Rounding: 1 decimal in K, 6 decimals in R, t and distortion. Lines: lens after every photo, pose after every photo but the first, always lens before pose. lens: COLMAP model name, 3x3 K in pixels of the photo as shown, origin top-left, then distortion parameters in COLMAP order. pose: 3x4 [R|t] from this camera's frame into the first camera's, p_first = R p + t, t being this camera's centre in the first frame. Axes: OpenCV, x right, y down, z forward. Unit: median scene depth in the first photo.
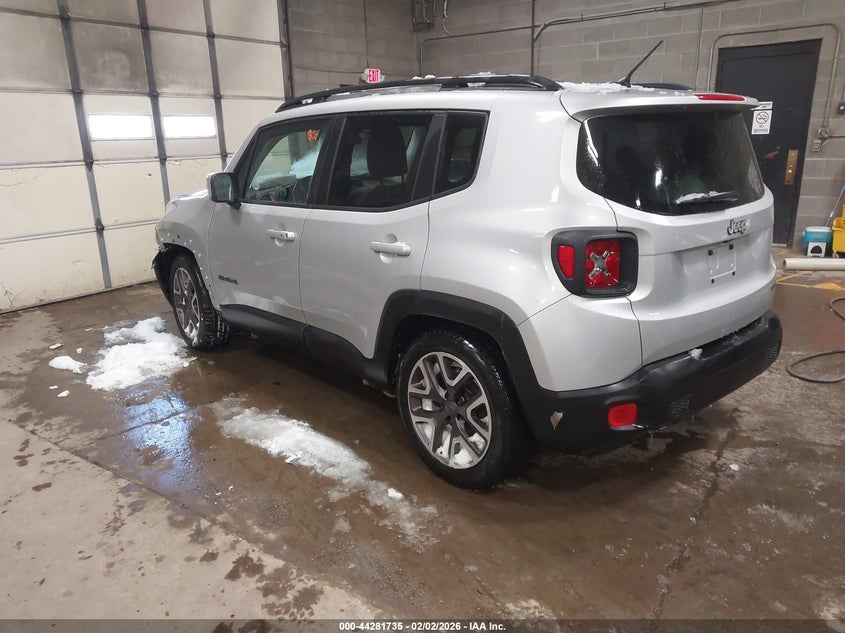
lens RADIAL K [[658.8, 0, 416.5], [0, 658.8, 320.5], [0, 0, 1]] dist [0.035793, -0.018870]
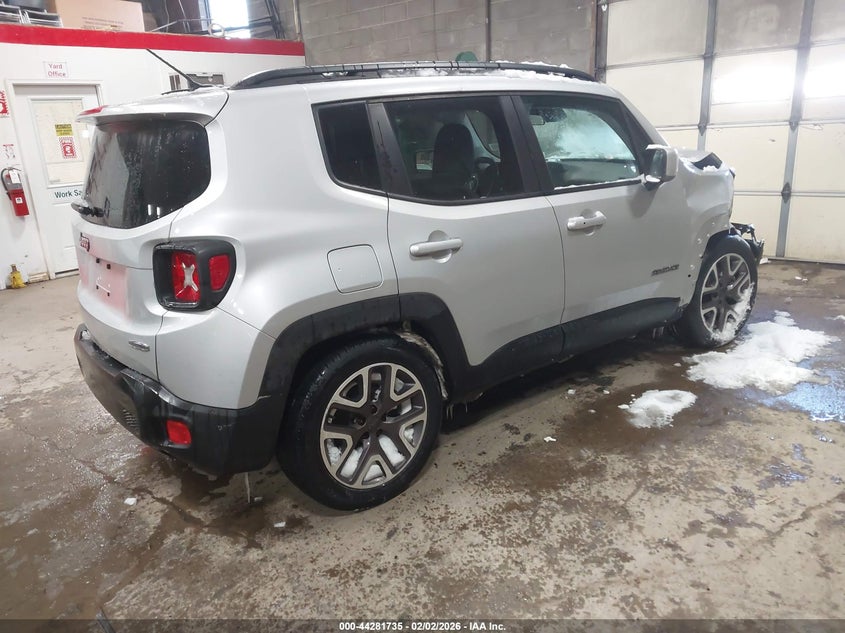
lens RADIAL K [[658.8, 0, 415.0], [0, 658.8, 320.0], [0, 0, 1]] dist [0.035793, -0.018870]
pose [[-0.068695, 0.317275, -0.945842, 0.610209], [-0.221927, 0.919466, 0.324546, -0.199996], [0.972640, 0.232203, 0.007249, 0.640081]]
